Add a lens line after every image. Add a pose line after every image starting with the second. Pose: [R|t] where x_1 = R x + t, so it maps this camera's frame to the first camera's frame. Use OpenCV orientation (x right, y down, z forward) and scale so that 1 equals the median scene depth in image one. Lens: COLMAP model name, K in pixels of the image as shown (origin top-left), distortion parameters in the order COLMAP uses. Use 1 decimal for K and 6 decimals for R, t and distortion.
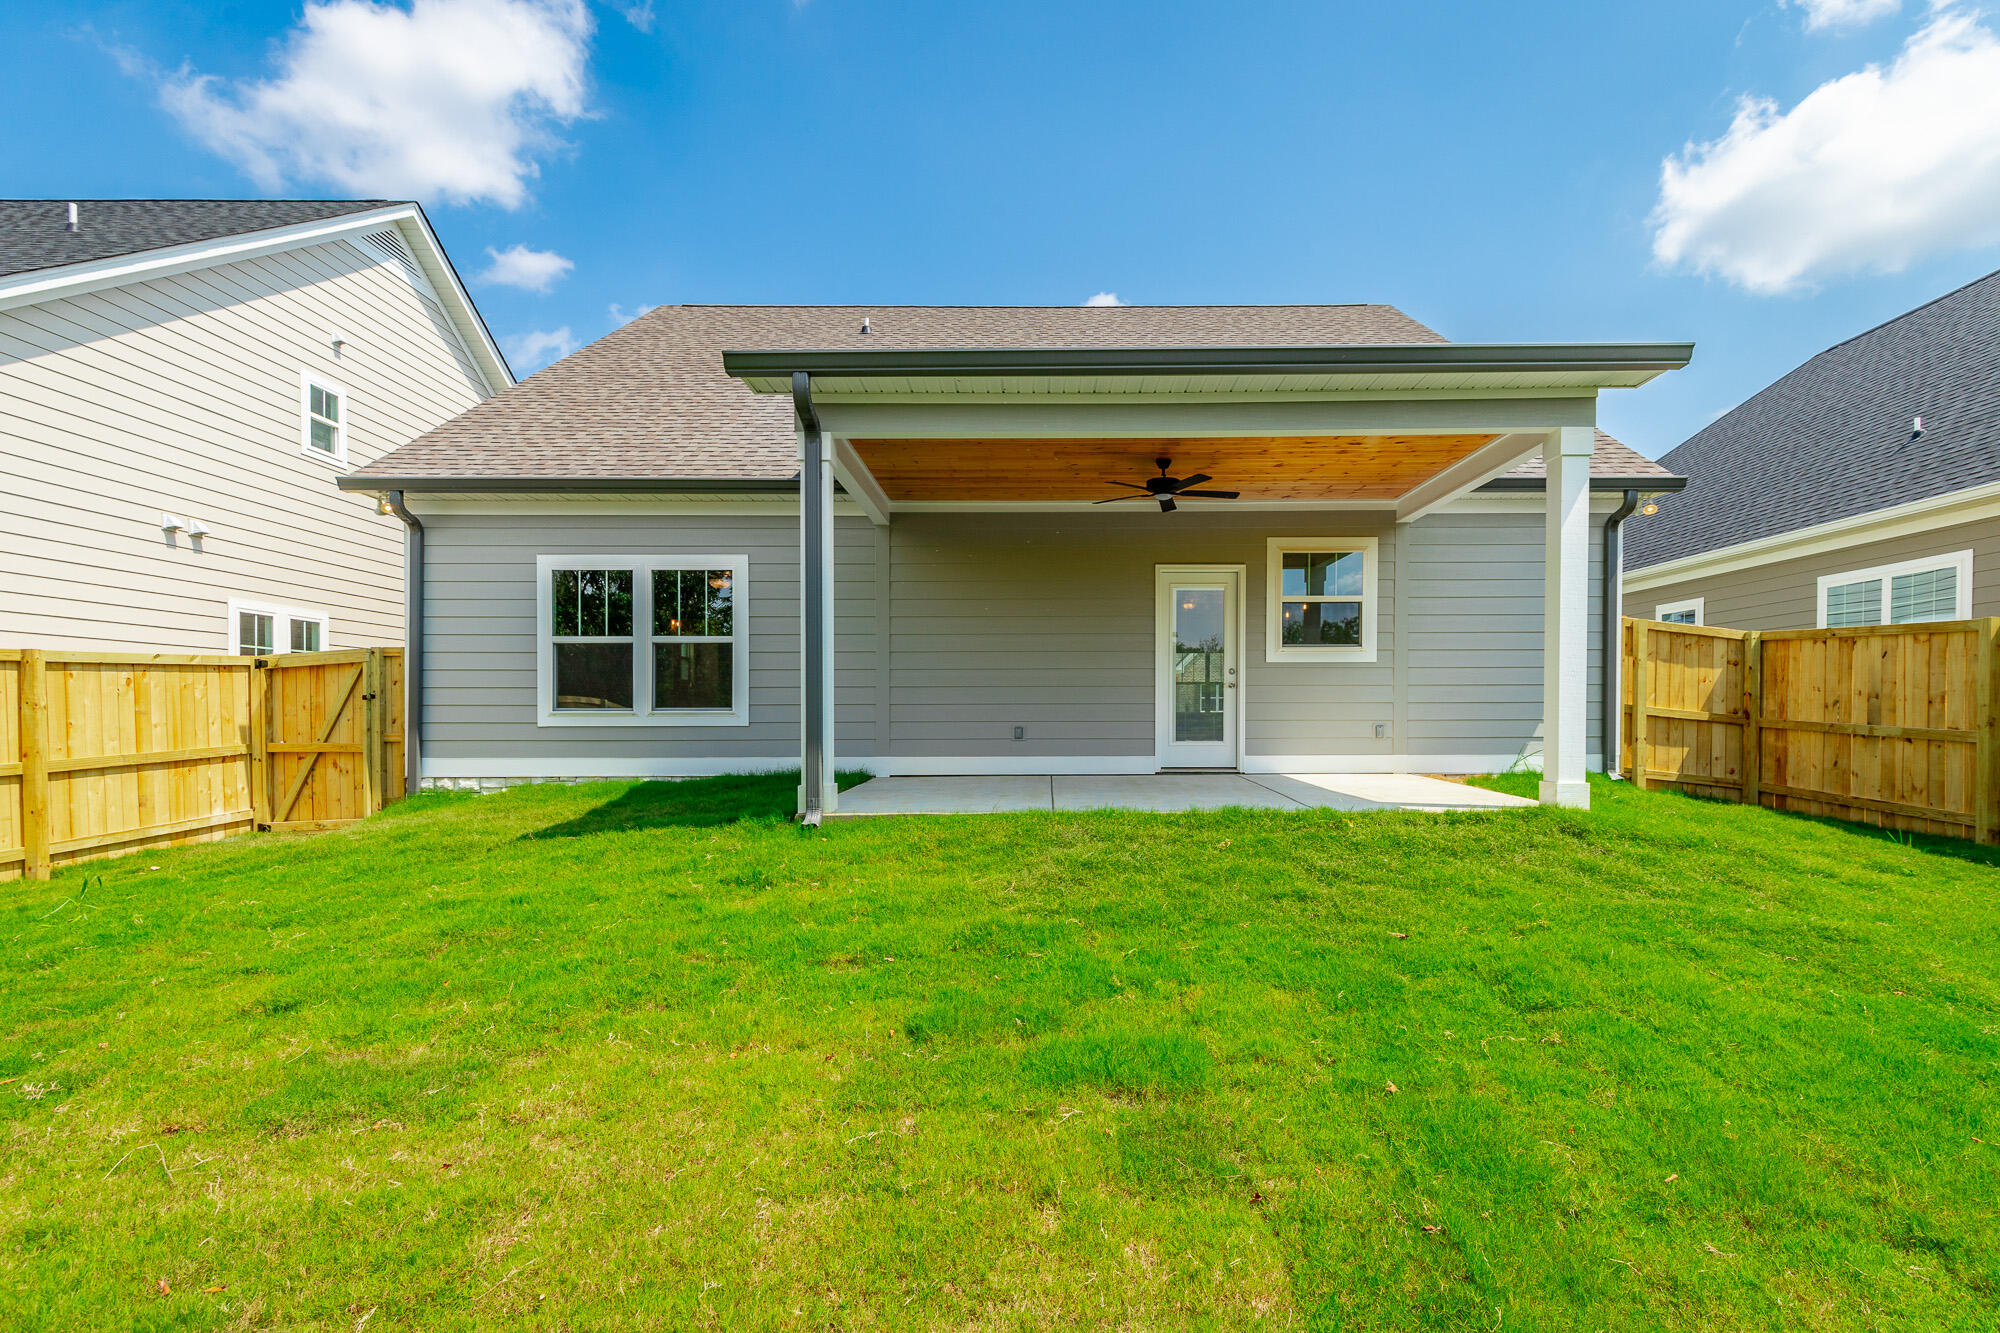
lens RADIAL K [[886.3, 0, 1001.5], [0, 886.3, 732.0], [0, 0, 1]] dist [0.001120, 0.001031]
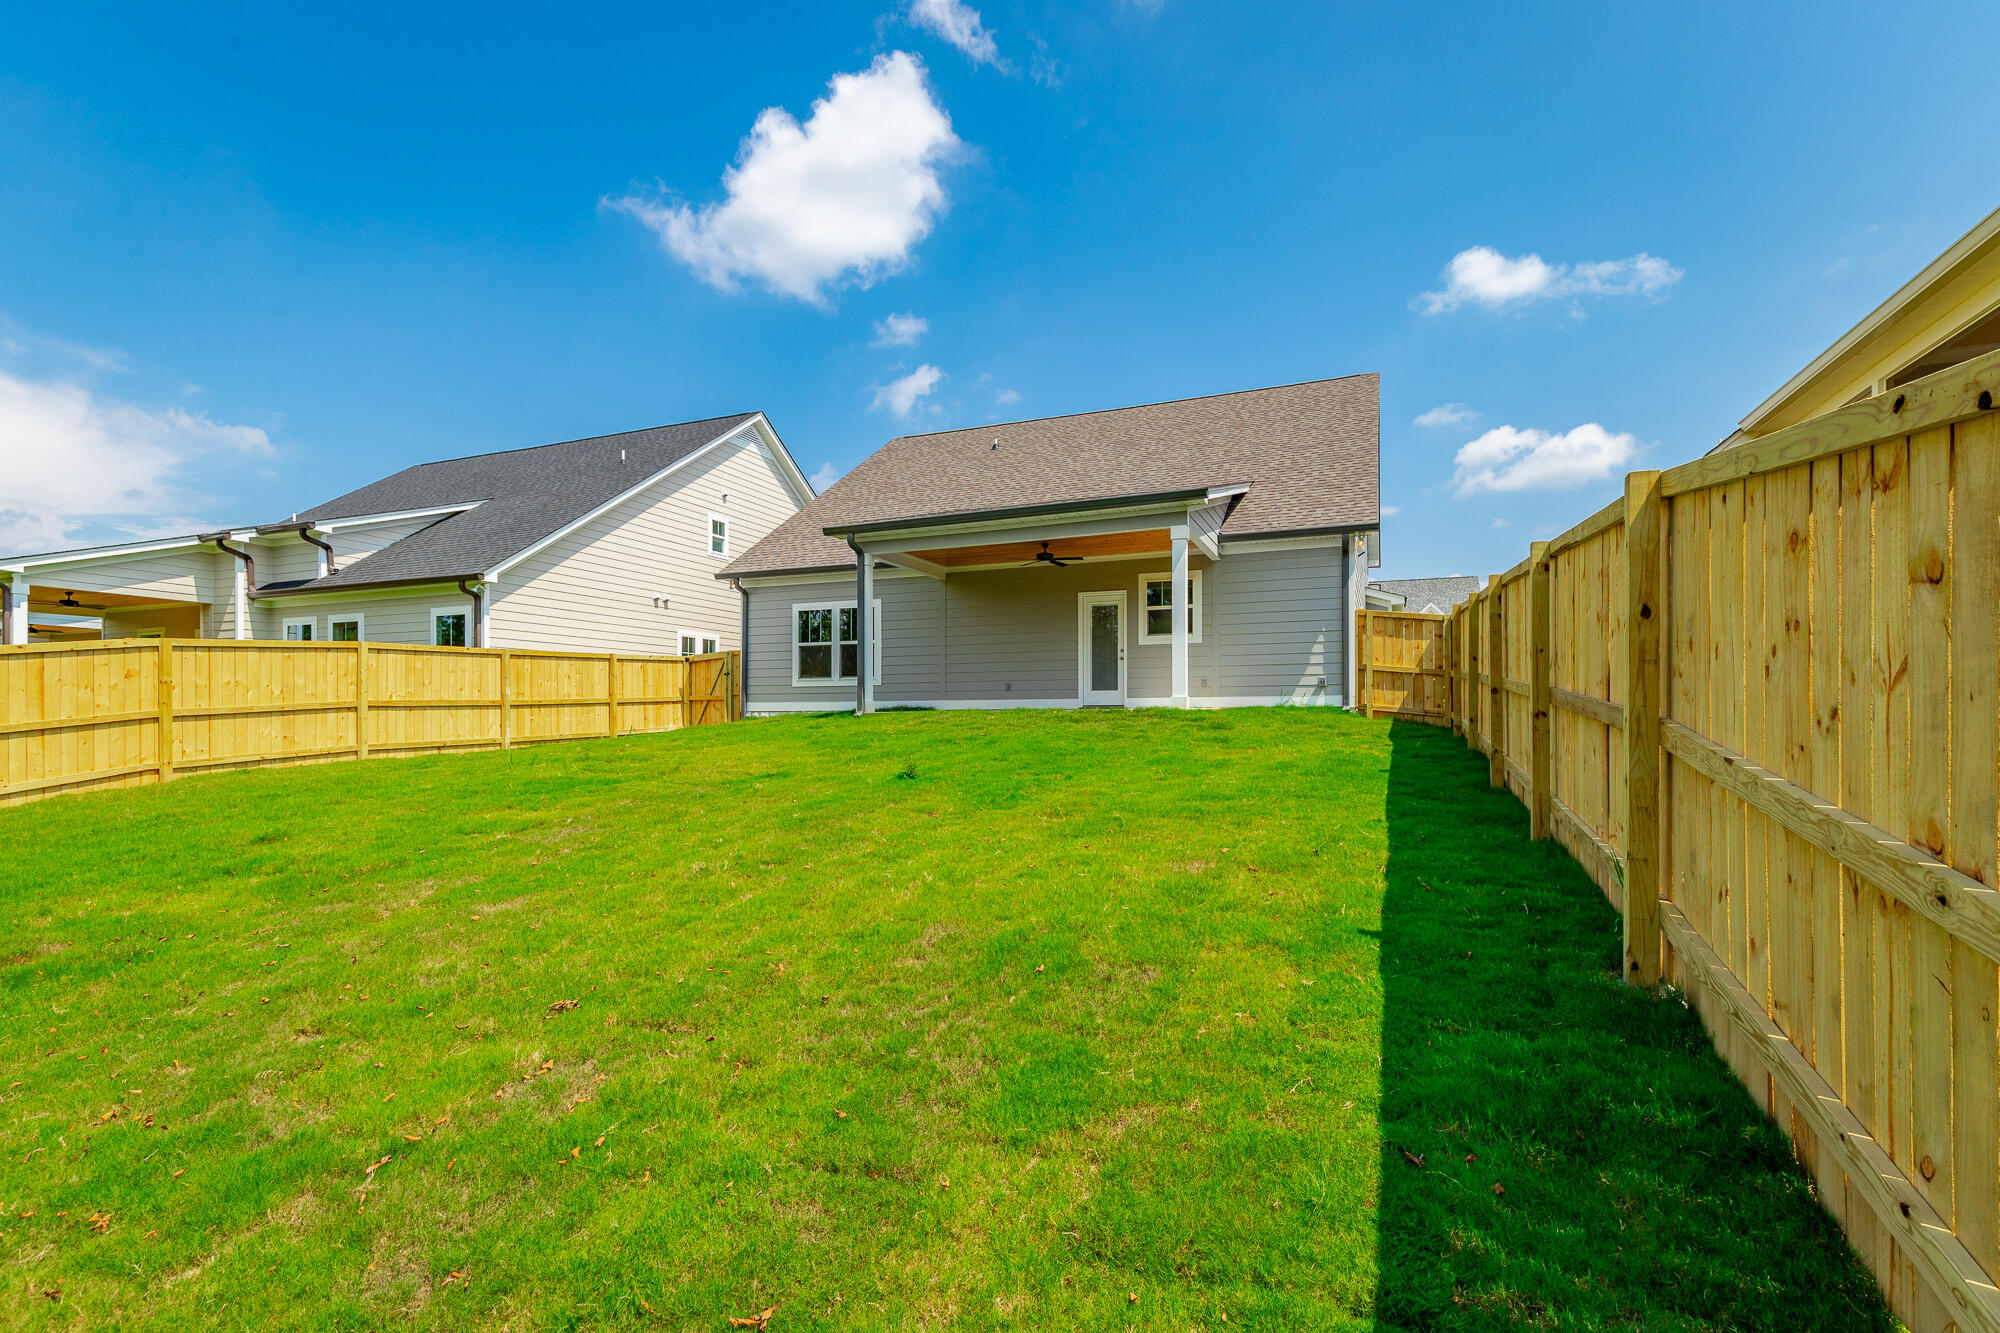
lens RADIAL K [[886.3, 0, 1001.5], [0, 886.3, 732.0], [0, 0, 1]] dist [0.001120, 0.001031]
pose [[0.924892, 0.006243, -0.380178, 0.716301], [-0.006220, 0.999980, 0.001290, 0.093909], [0.380178, 0.001172, 0.924913, -0.729558]]
